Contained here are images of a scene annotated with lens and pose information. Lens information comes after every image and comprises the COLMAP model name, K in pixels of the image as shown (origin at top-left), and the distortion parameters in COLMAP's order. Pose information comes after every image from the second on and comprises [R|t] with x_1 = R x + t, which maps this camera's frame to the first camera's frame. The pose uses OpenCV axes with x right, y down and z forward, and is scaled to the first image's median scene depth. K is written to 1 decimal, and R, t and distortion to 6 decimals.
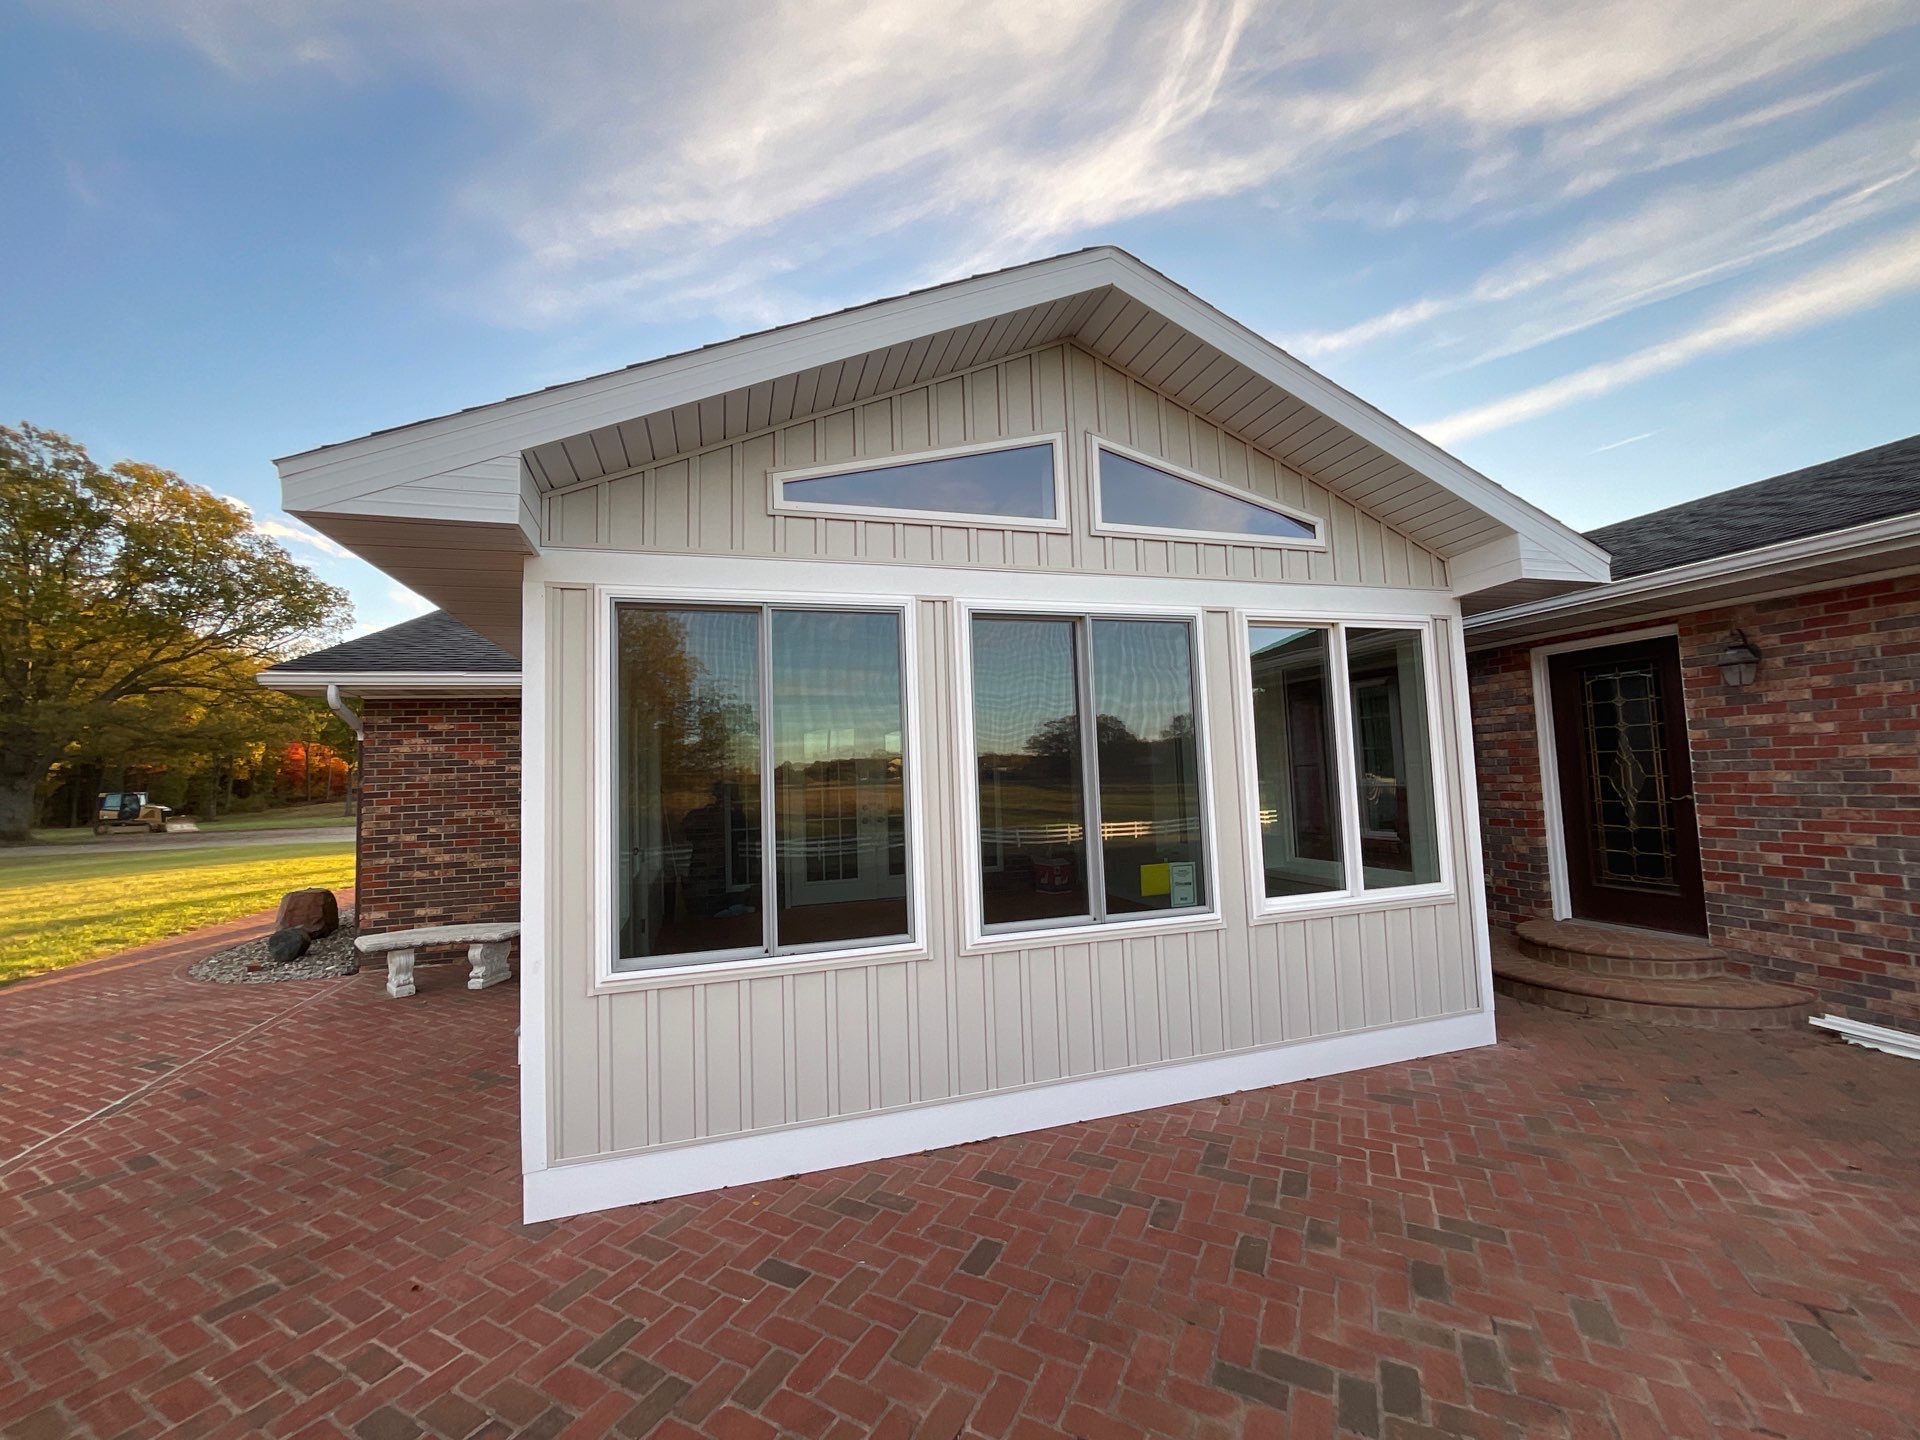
lens RADIAL K [[774.4, 0, 957.8], [0, 774.4, 718.9], [0, 0, 1]] dist [0.001800, -0.001761]
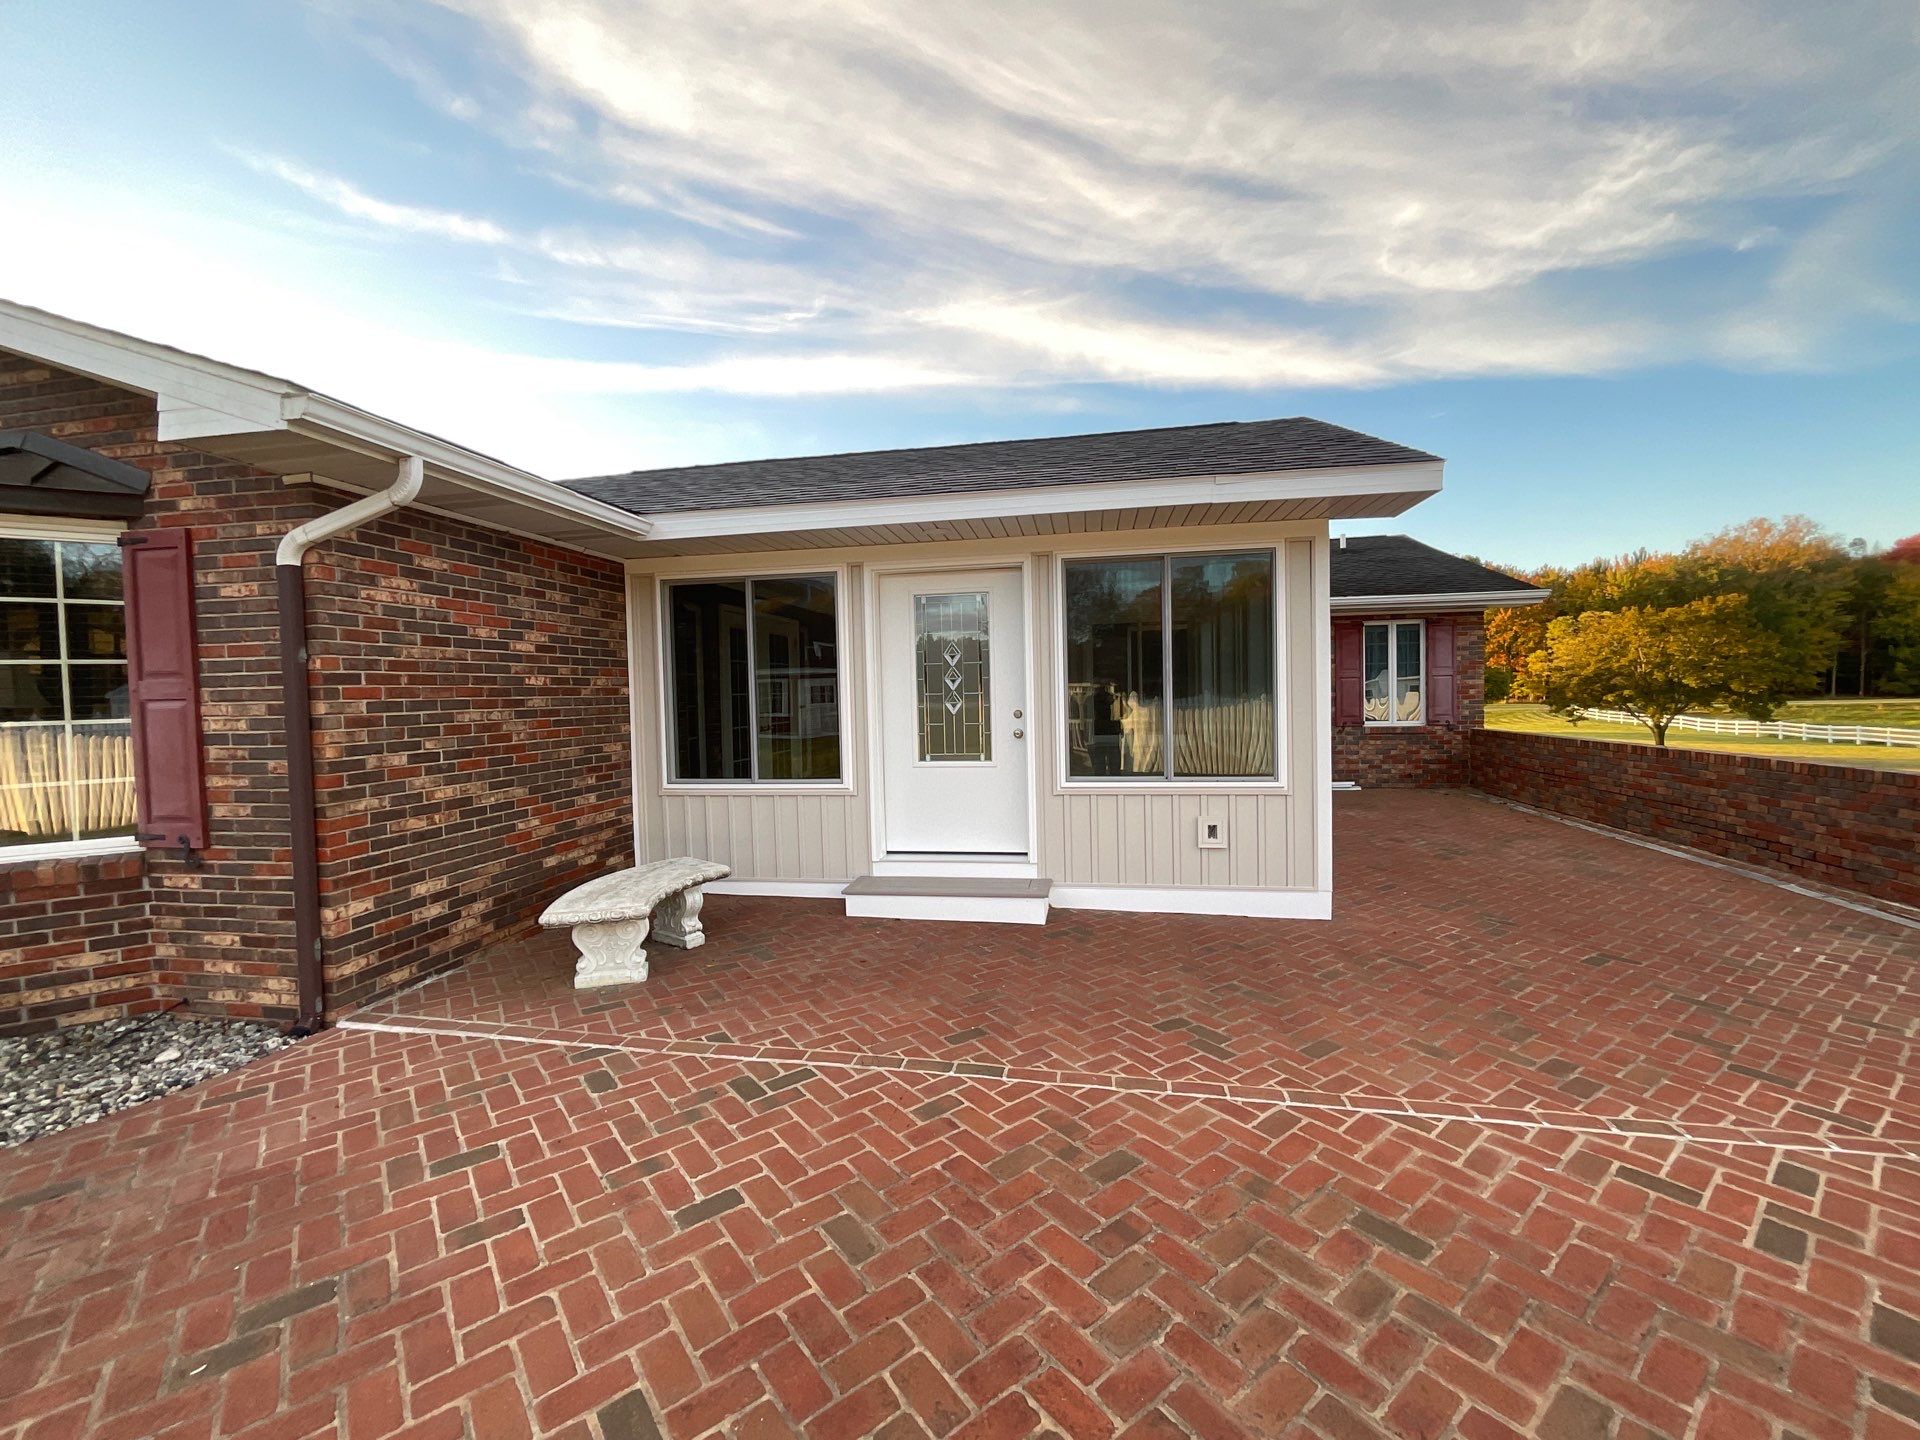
lens RADIAL K [[774.4, 0, 960.2], [0, 774.4, 723.6], [0, 0, 1]] dist [0.001800, -0.001761]
pose [[0.457696, -0.011936, 0.889029, -1.603097], [-0.063387, 0.996927, 0.046018, 0.123168], [-0.886846, -0.077415, 0.455533, 0.636546]]
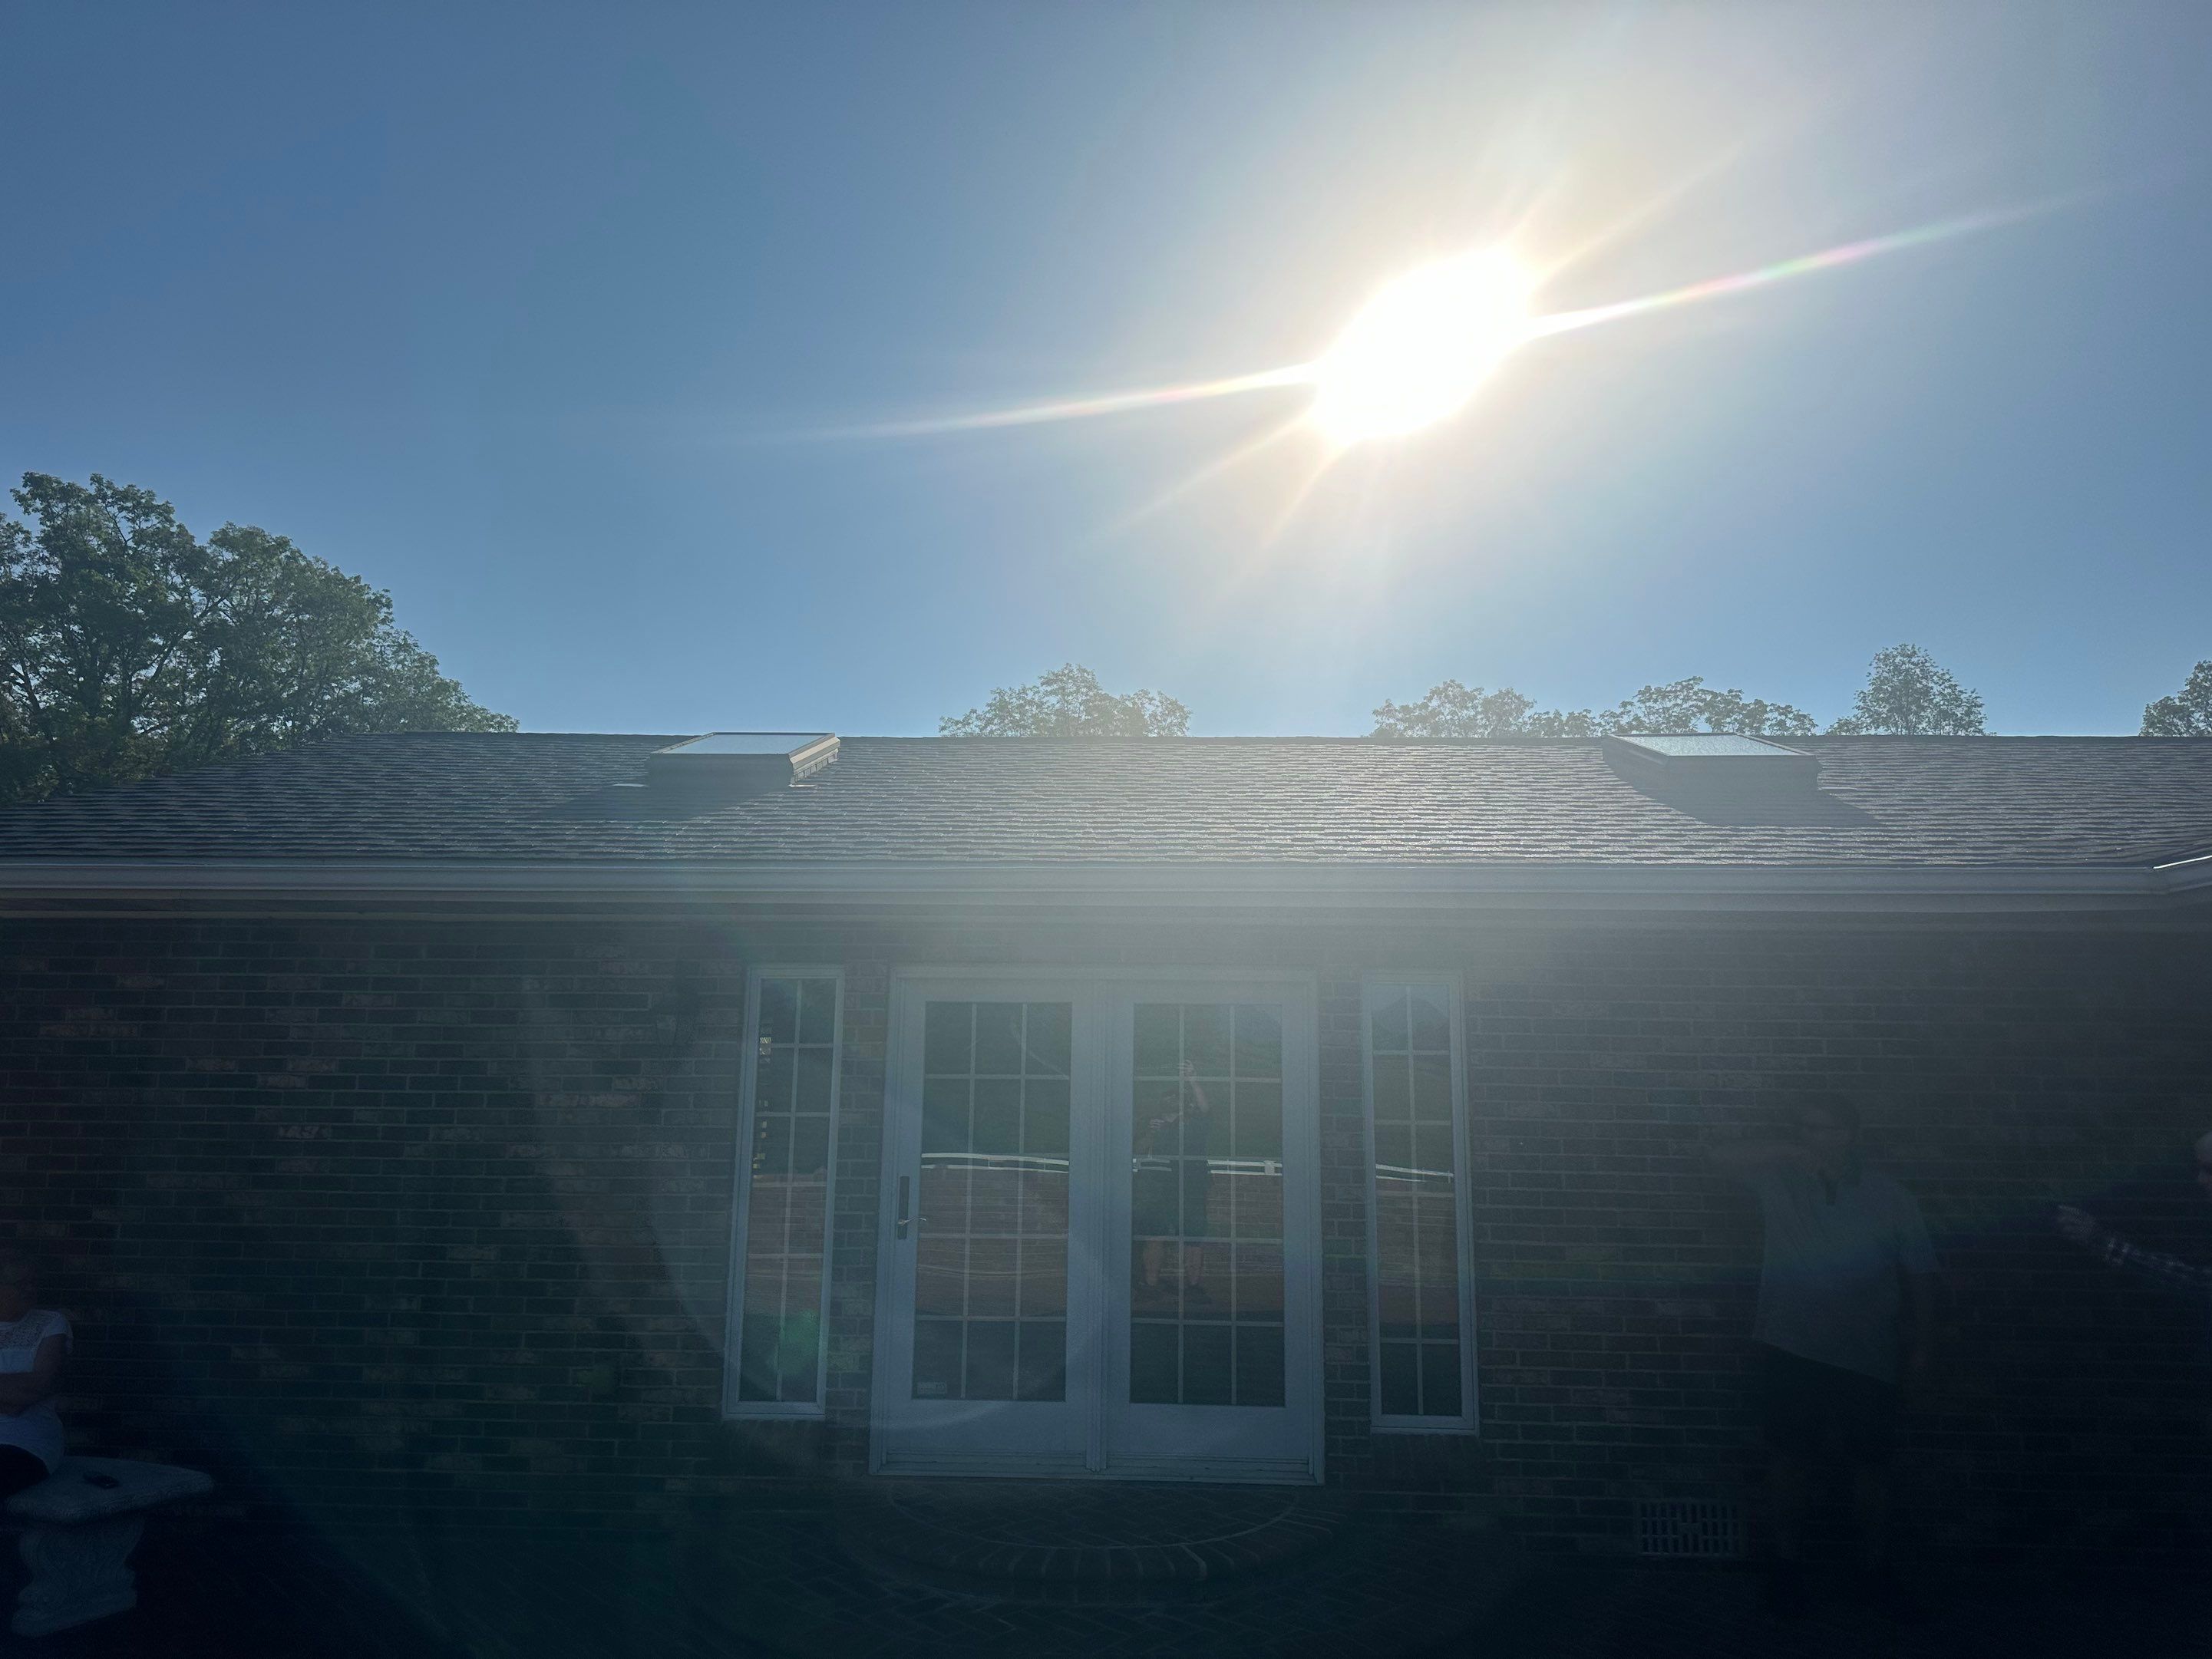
lens RADIAL K [[1566.6, 0, 1094.5], [0, 1566.6, 829.0], [0, 0, 1]] dist [0.047973, -0.040149]
pose [[0.941648, -0.006150, -0.336544, 0.269067], [-0.020818, 0.996855, -0.076466, -0.031008], [0.335956, 0.079011, 0.938558, 0.508259]]
